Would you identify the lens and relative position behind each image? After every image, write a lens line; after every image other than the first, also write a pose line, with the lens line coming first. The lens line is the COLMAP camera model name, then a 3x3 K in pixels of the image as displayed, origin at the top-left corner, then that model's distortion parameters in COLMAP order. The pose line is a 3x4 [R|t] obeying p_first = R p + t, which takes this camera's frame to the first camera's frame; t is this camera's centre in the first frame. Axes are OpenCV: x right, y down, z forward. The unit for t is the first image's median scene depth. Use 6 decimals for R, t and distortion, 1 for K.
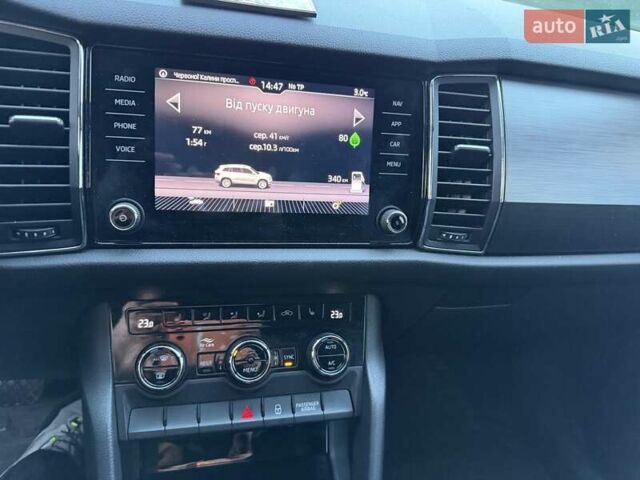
lens RADIAL K [[469.1, 0, 320.0], [0, 469.1, 240.0], [0, 0, 1]] dist [0.003052, -0.004144]
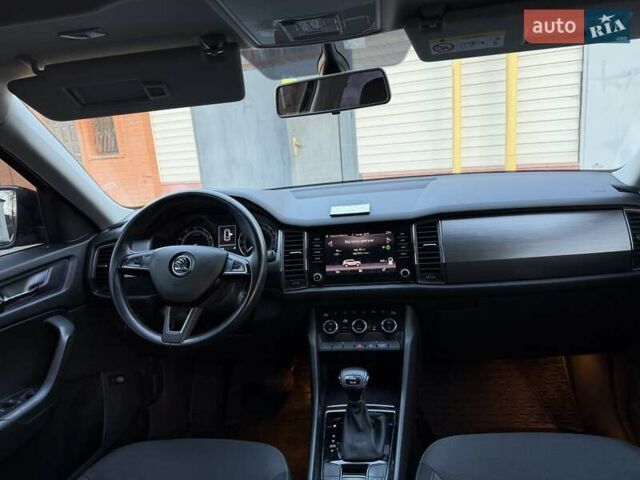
lens RADIAL K [[469.1, 0, 320.0], [0, 469.1, 240.0], [0, 0, 1]] dist [0.003052, -0.004144]
pose [[0.911389, -0.141847, -0.386329, 0.842790], [0.022712, 0.954630, -0.296928, 0.619377], [0.410920, 0.261842, 0.873260, -1.805518]]
